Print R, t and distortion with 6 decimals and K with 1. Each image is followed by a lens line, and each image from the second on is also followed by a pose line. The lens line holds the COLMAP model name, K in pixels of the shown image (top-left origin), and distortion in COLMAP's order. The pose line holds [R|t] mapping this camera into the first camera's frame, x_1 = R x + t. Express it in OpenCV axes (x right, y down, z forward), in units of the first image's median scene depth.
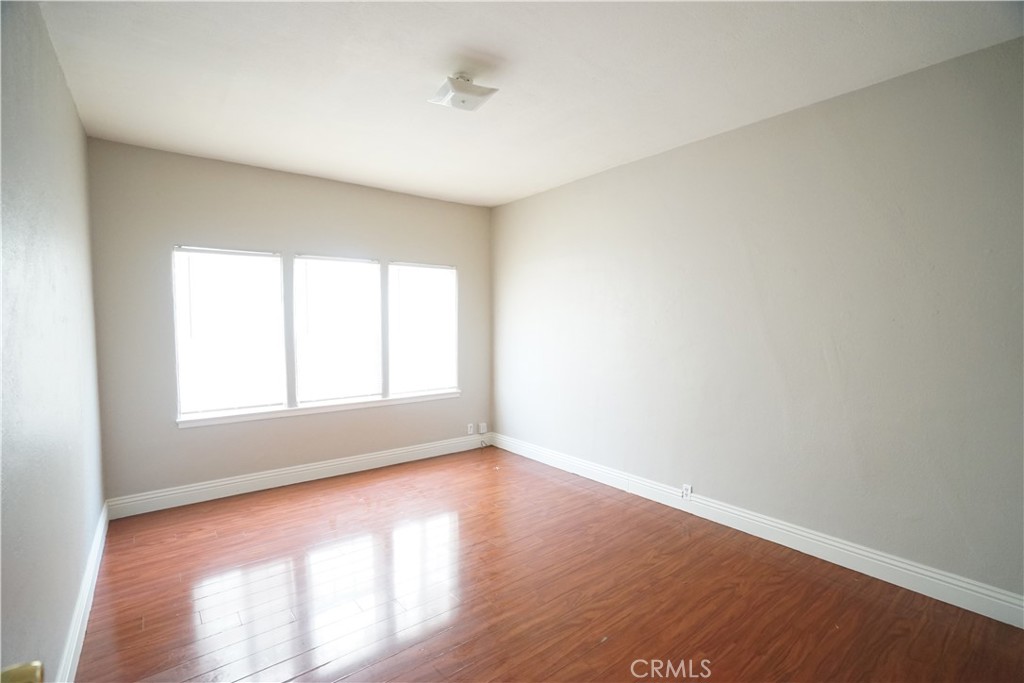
lens RADIAL K [[470.0, 0, 511.0], [0, 470.0, 348.7], [0, 0, 1]] dist [-0.052956, 0.015264]
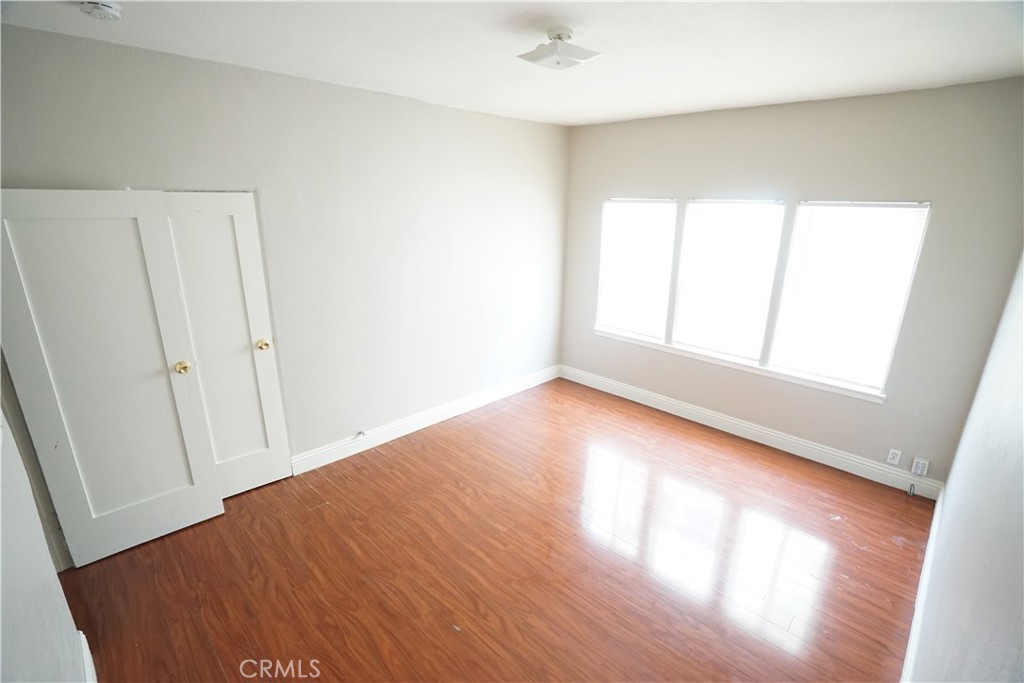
lens RADIAL K [[470.0, 0, 511.0], [0, 470.0, 348.7], [0, 0, 1]] dist [-0.052956, 0.015264]
pose [[0.118472, 0.297588, -0.947315, 0.584120], [-0.069636, 0.954175, 0.291034, -0.174539], [0.990513, 0.031488, 0.133766, 0.538546]]
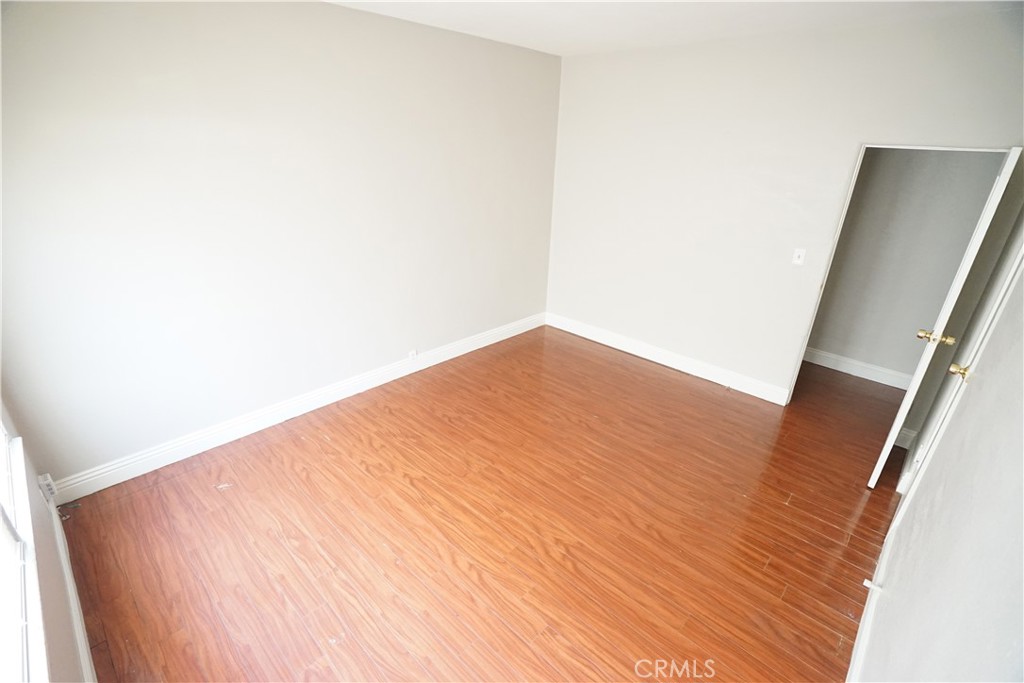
lens RADIAL K [[462.1, 0, 508.1], [0, 462.1, 357.3], [0, 0, 1]] dist [-0.045643, 0.001120]
pose [[-0.138775, -0.421060, 0.896354, -0.675871], [0.032286, 0.902707, 0.429043, -0.179672], [-0.989798, 0.088480, -0.111679, 0.839545]]
